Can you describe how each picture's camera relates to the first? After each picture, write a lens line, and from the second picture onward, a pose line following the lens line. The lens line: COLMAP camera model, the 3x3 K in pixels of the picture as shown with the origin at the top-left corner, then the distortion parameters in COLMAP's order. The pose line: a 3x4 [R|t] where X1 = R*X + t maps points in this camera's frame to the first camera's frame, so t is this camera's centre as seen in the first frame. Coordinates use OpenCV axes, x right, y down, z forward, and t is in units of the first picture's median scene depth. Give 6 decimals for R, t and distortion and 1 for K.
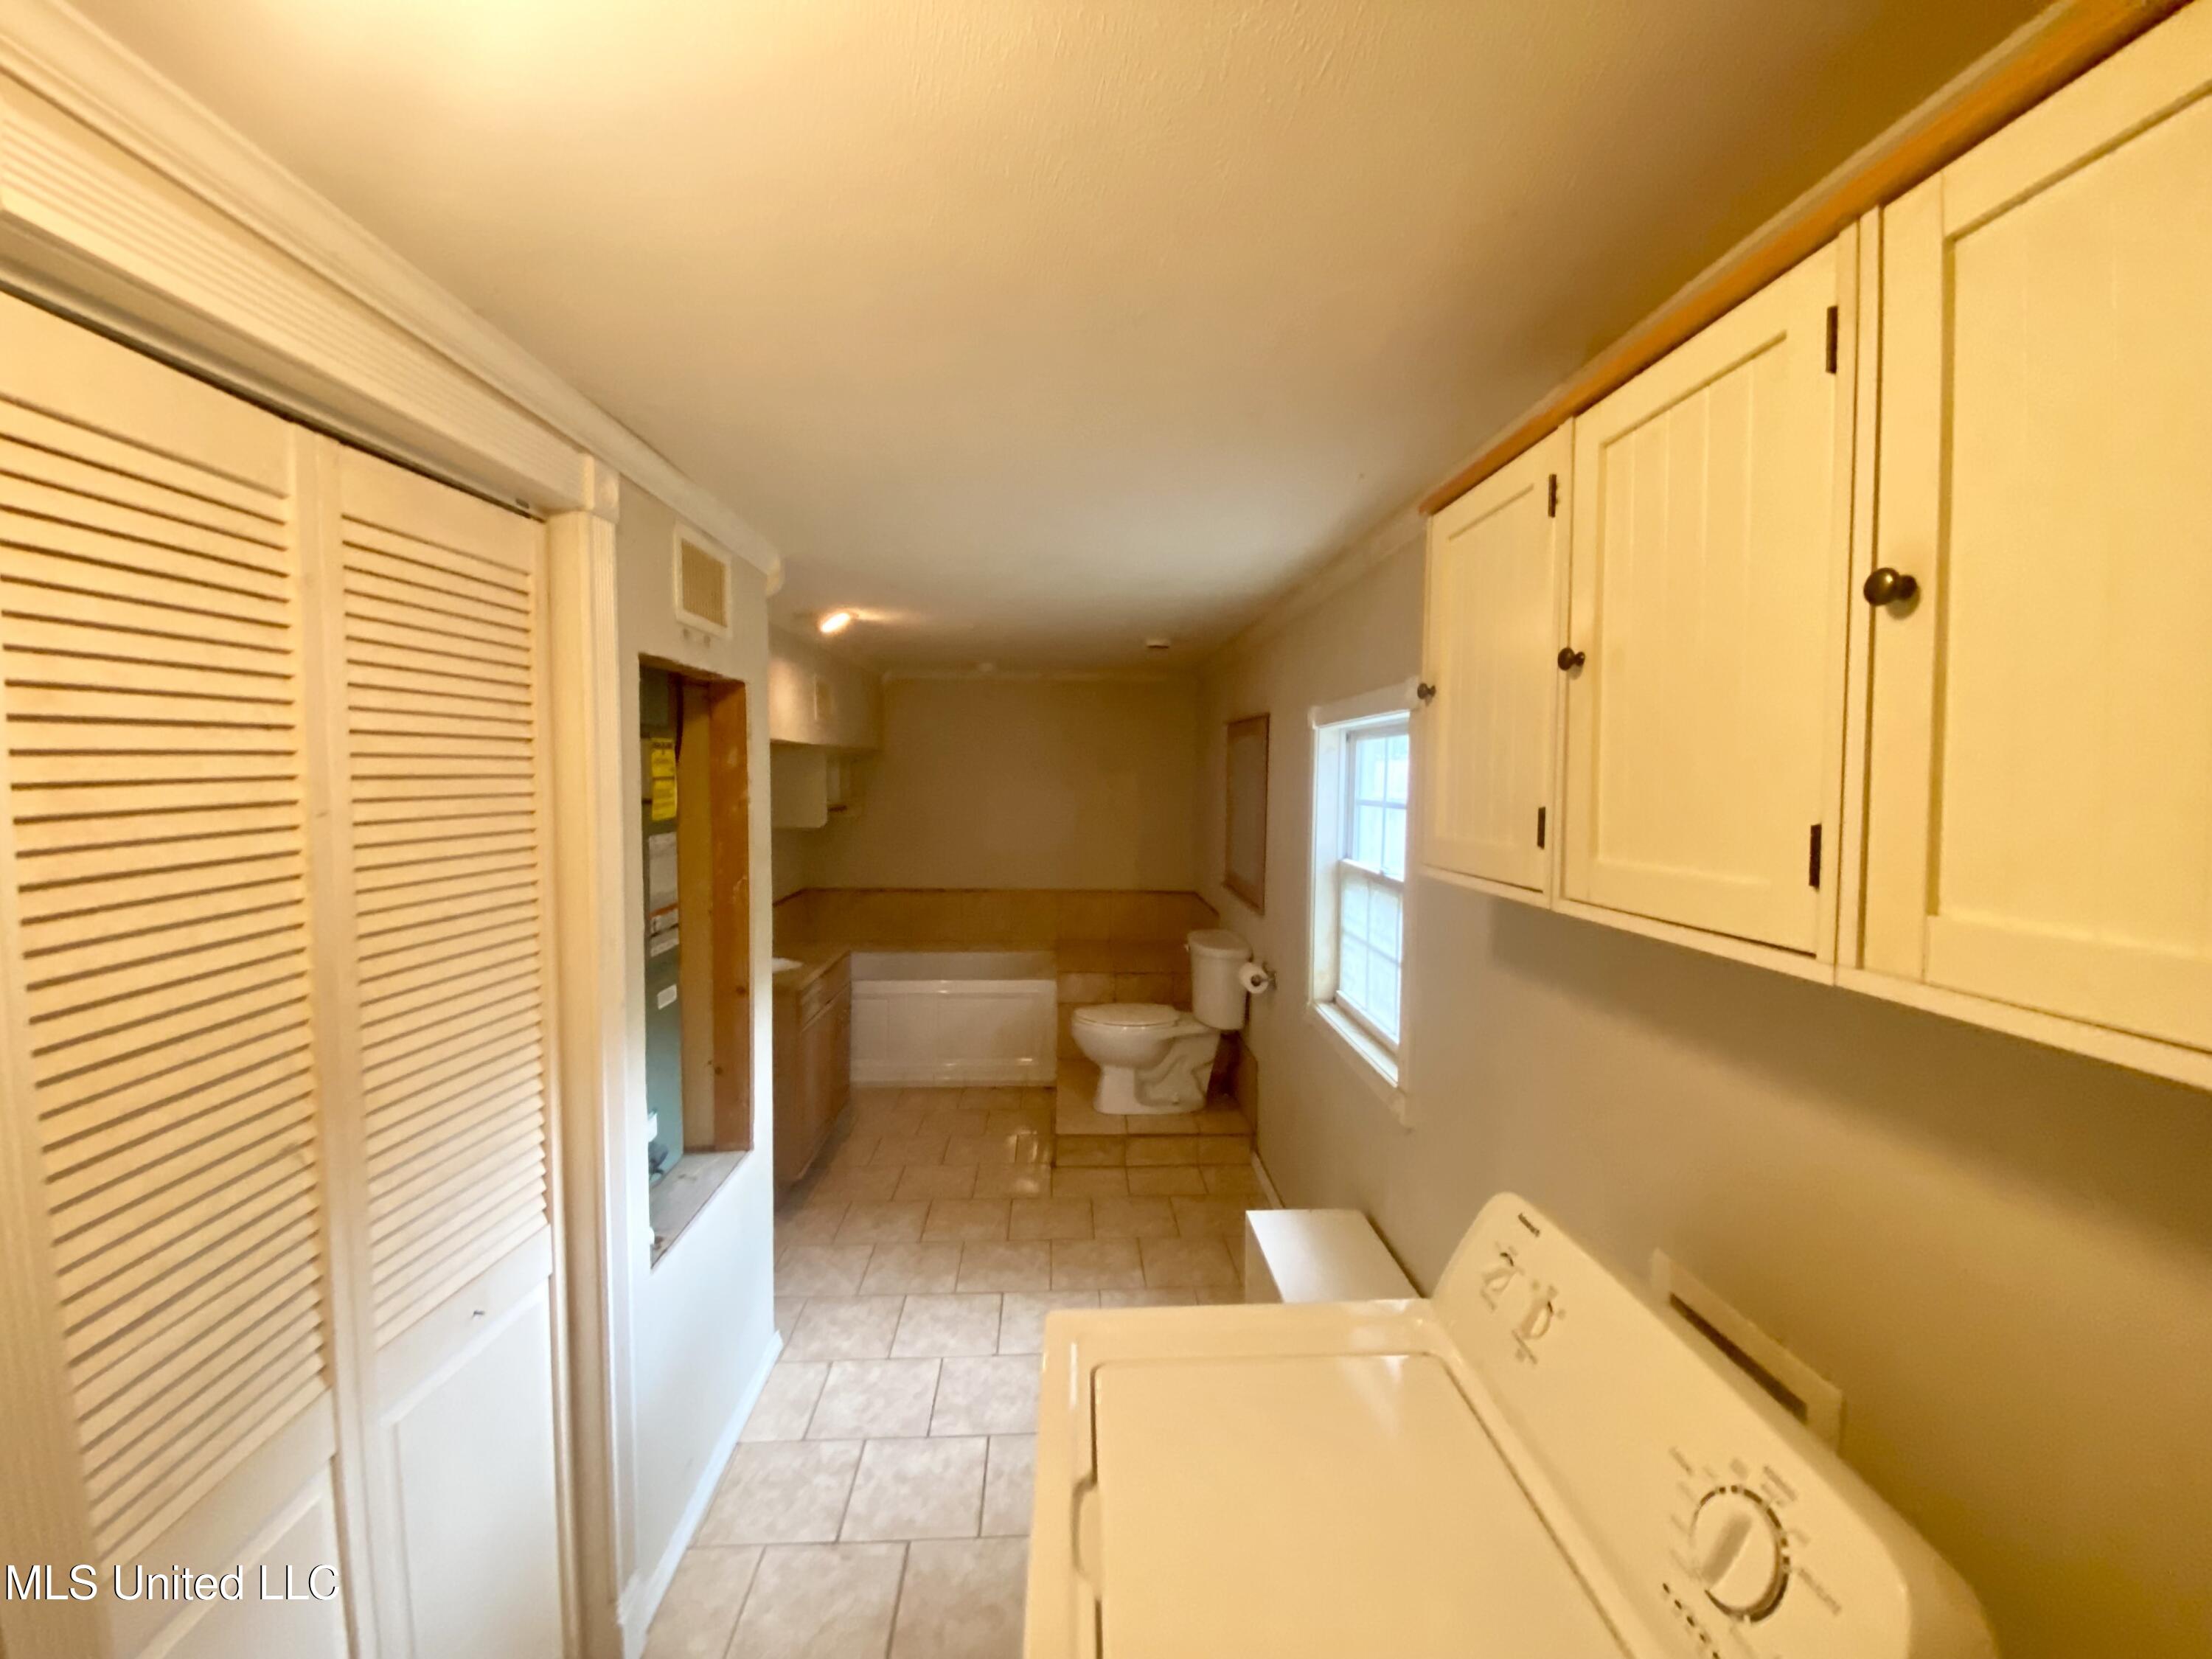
lens RADIAL K [[884.8, 0, 1107.3], [0, 884.8, 818.7], [0, 0, 1]] dist [-0.018313, -0.000195]
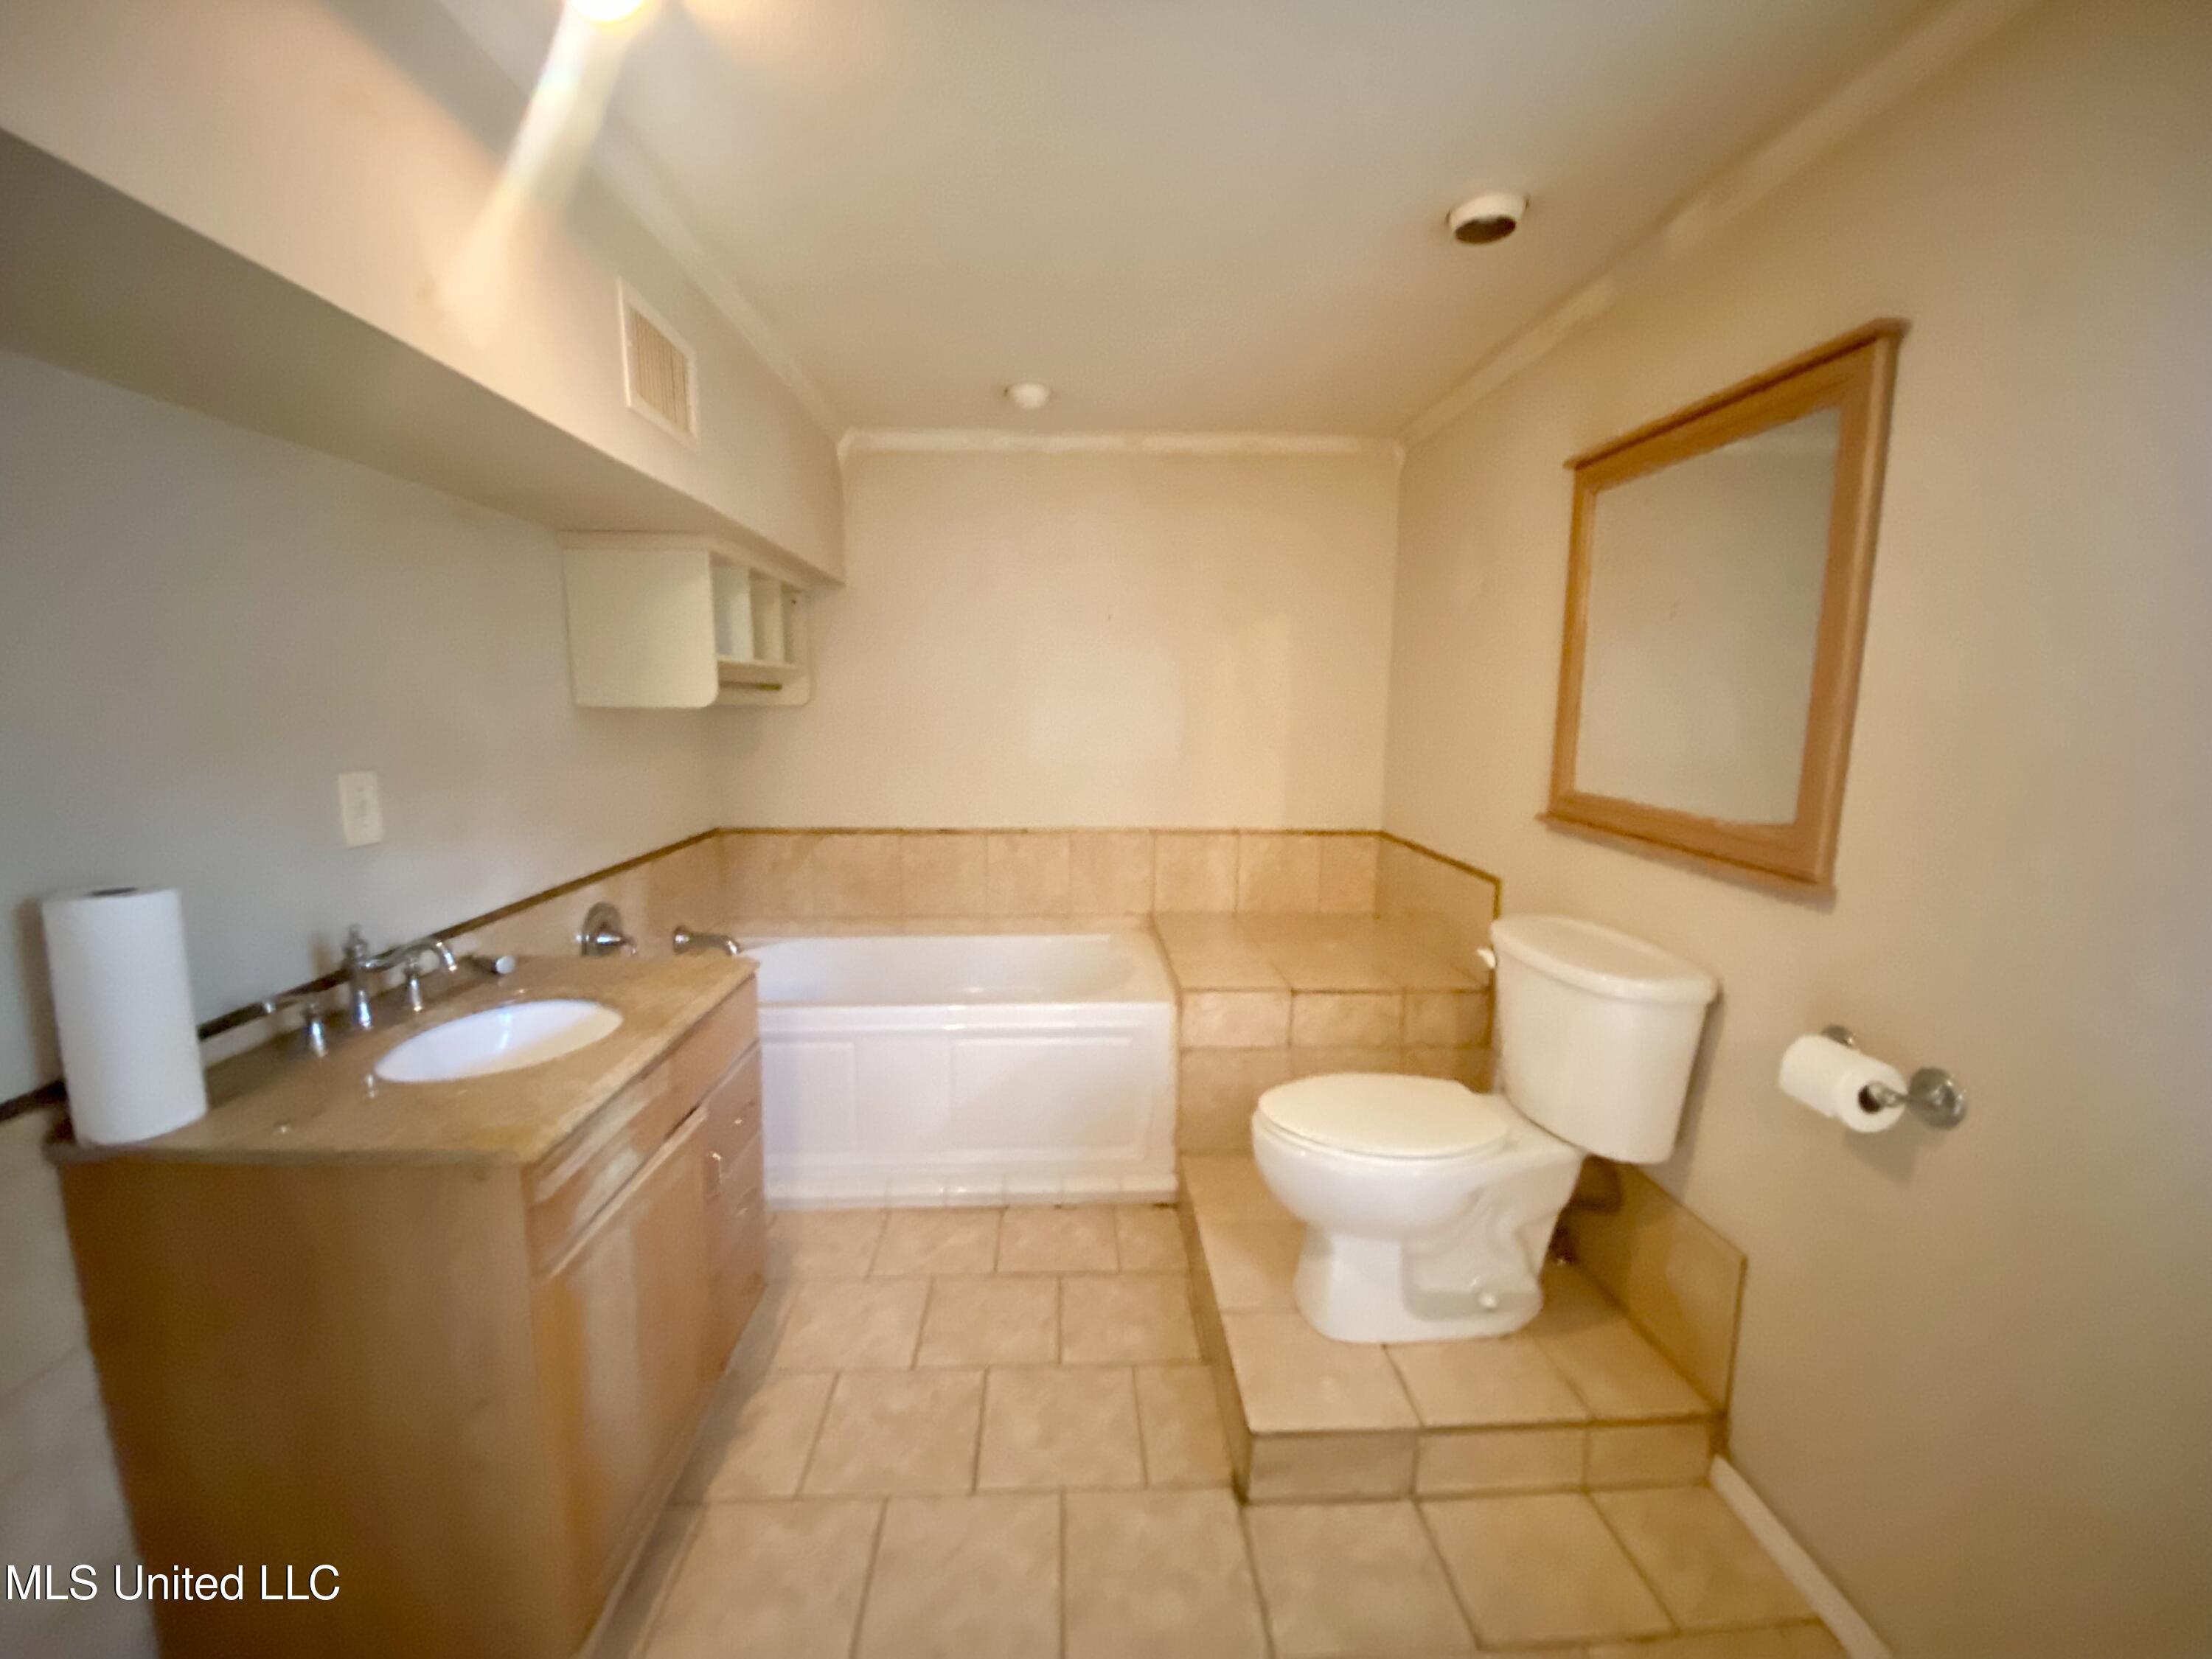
lens RADIAL K [[888.7, 0, 1093.2], [0, 888.7, 835.9], [0, 0, 1]] dist [0.011235, -0.010686]
pose [[0.999981, 0.001919, 0.005837, -0.114292], [-0.002491, 0.995028, 0.099566, 0.035829], [-0.005617, -0.099579, 0.995014, 0.523416]]
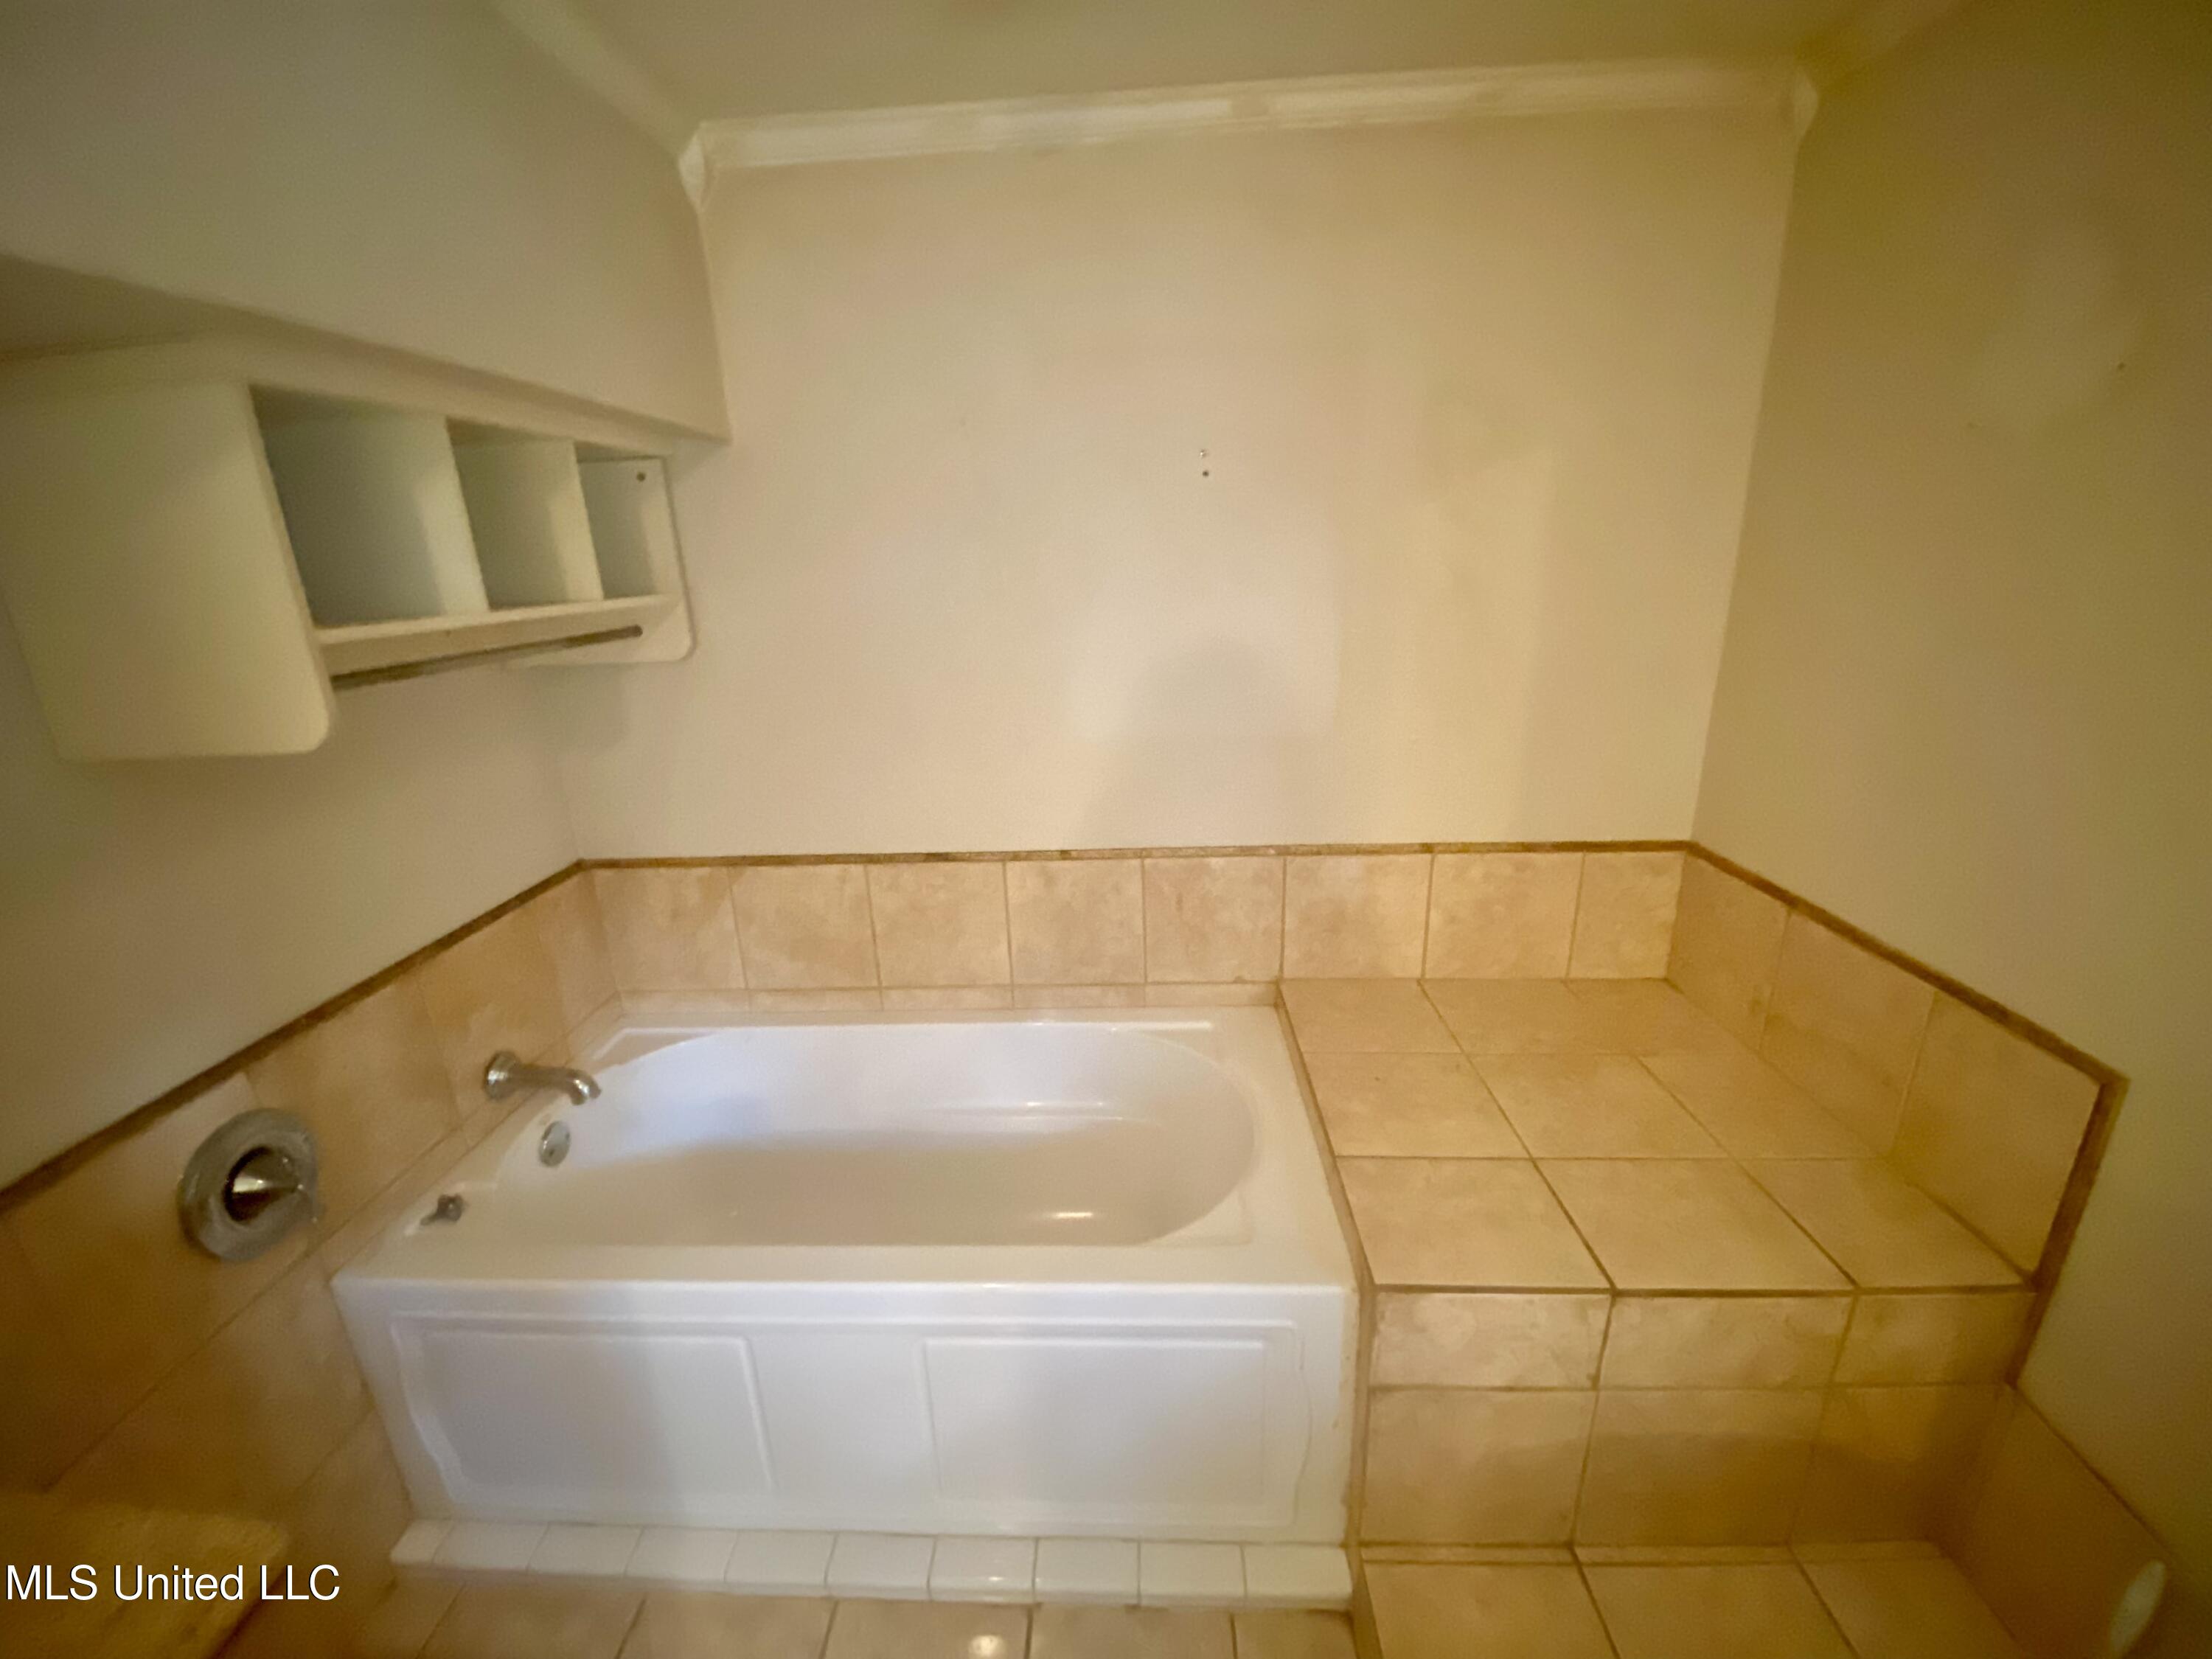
lens RADIAL K [[887.5, 0, 1094.6], [0, 887.5, 832.4], [0, 0, 1]] dist [0.000068, -0.014665]
pose [[0.996154, -0.016758, -0.086005, -0.114661], [0.037834, 0.967588, 0.249684, -0.012497], [0.079033, -0.251978, 0.964500, 0.819907]]
